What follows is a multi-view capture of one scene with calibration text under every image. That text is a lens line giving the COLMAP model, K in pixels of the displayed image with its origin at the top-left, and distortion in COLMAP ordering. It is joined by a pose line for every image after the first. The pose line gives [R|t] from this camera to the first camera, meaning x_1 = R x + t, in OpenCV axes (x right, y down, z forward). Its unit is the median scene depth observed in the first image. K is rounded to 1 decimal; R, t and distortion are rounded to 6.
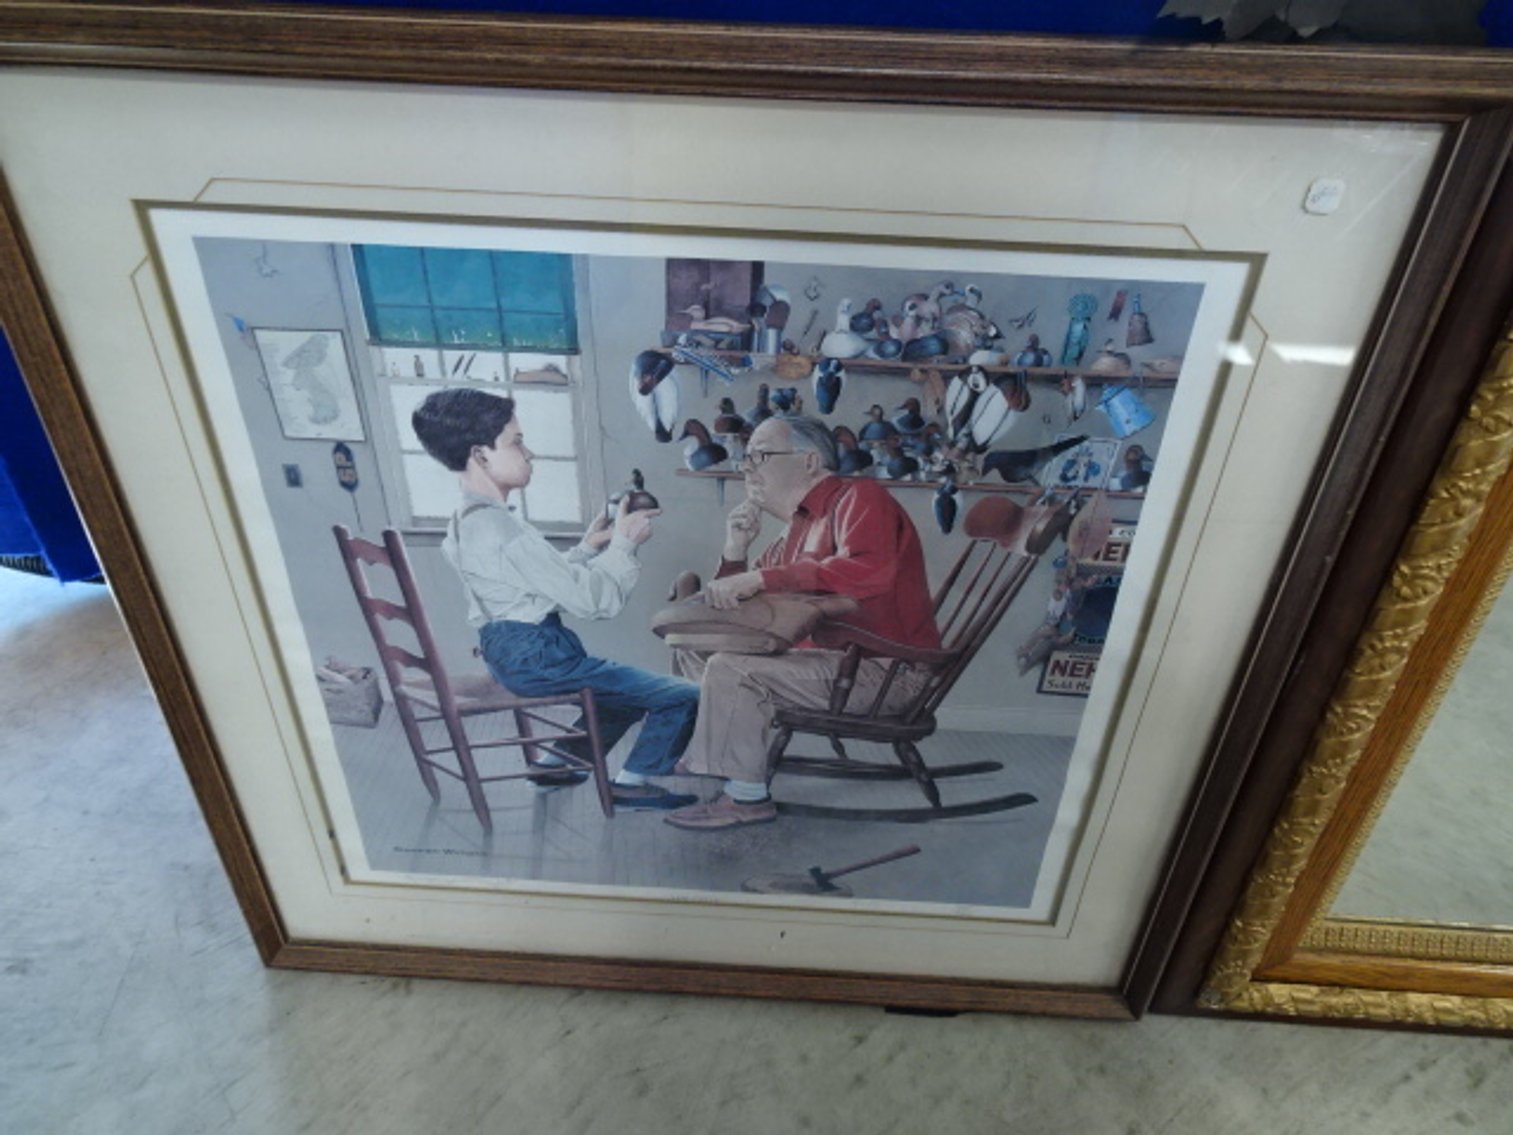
lens RADIAL K [[1075.3, 0, 765.0], [0, 1075.3, 566.2], [0, 0, 1]] dist [0.011520, -0.000145]
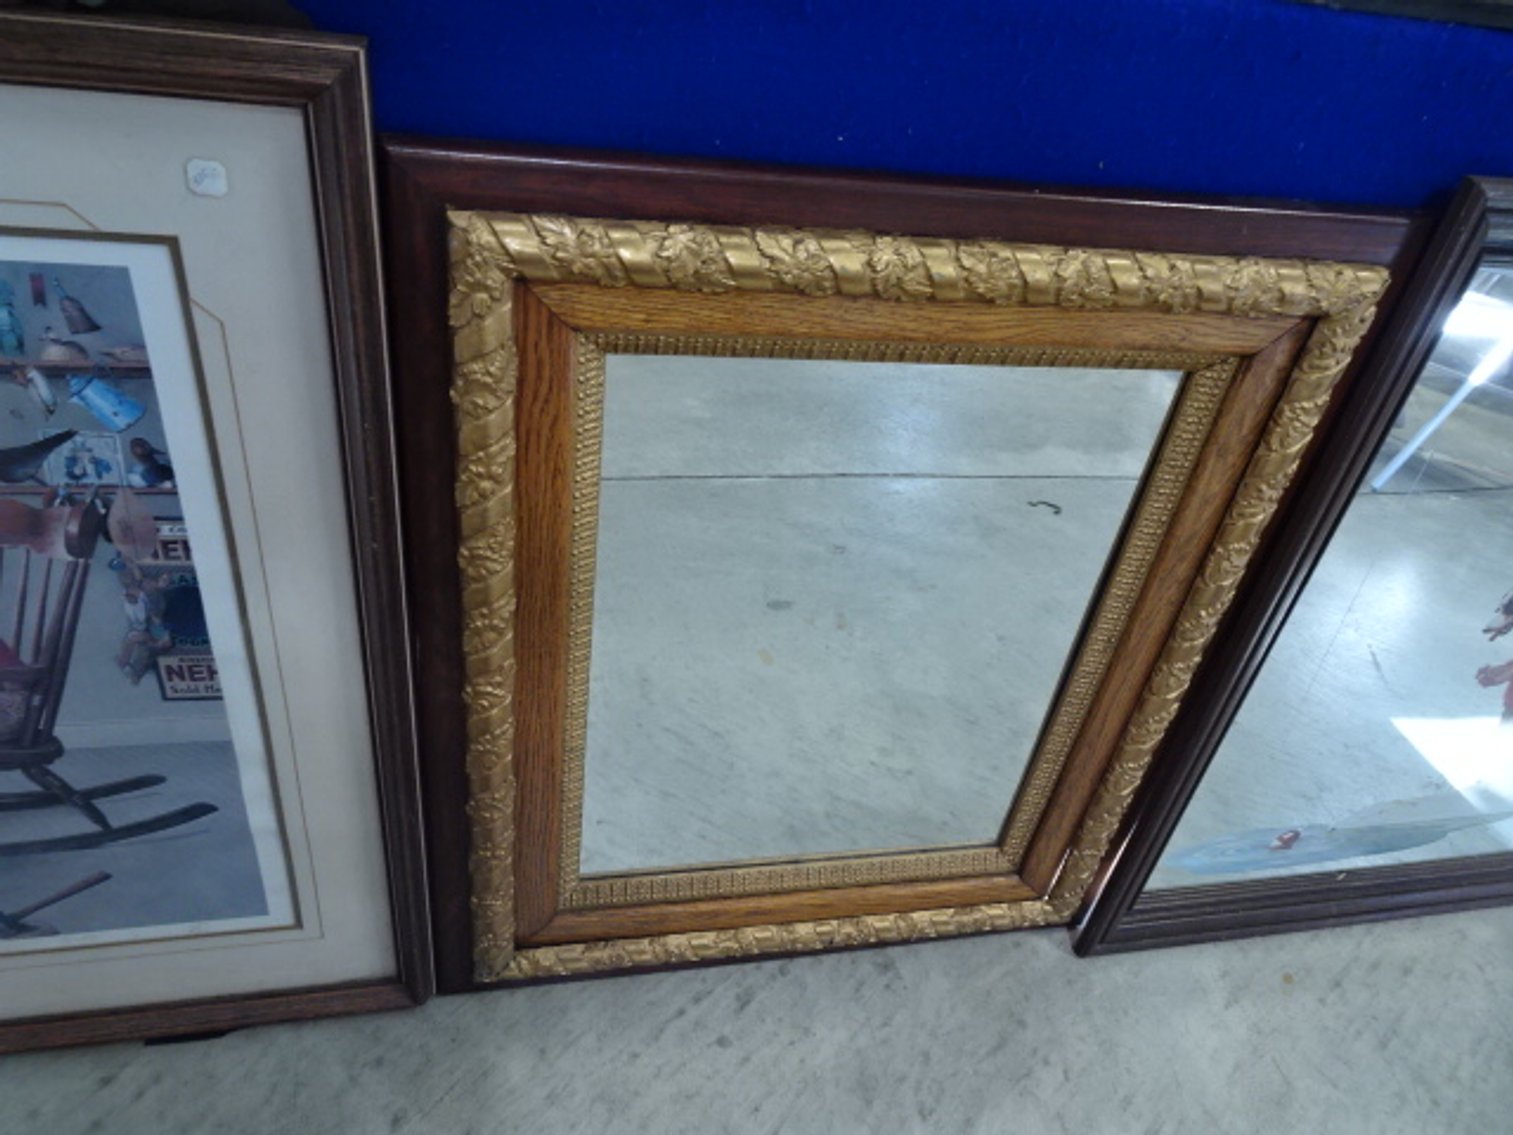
lens RADIAL K [[1075.3, 0, 758.1], [0, 1075.3, 566.0], [0, 0, 1]] dist [0.011520, -0.000145]
pose [[0.961661, -0.068128, 0.265645, 0.484657], [0.060197, 0.997467, 0.037895, -0.003864], [-0.267553, -0.020451, 0.963326, -0.042352]]
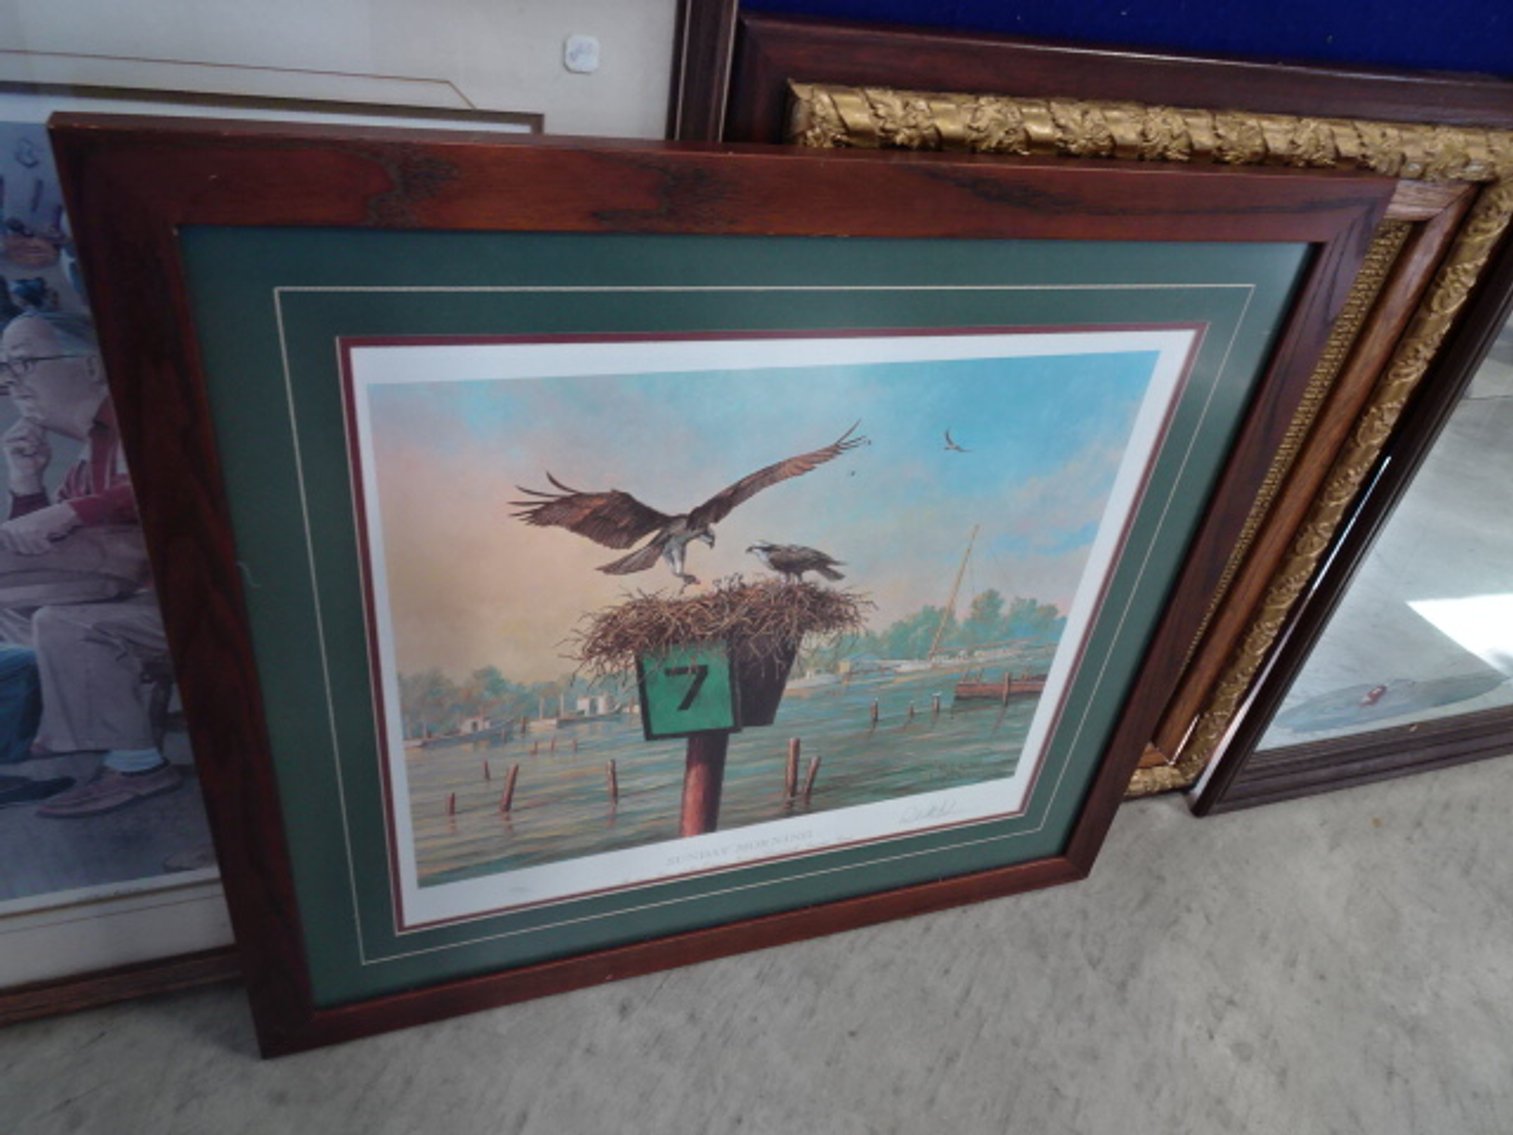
lens RADIAL K [[1075.3, 0, 761.2], [0, 1075.3, 566.3], [0, 0, 1]] dist [0.011520, -0.000145]
pose [[0.926991, -0.134984, 0.349953, 0.176738], [0.117110, 0.990516, 0.071851, 0.050713], [-0.356333, -0.025623, 0.934008, -0.001285]]
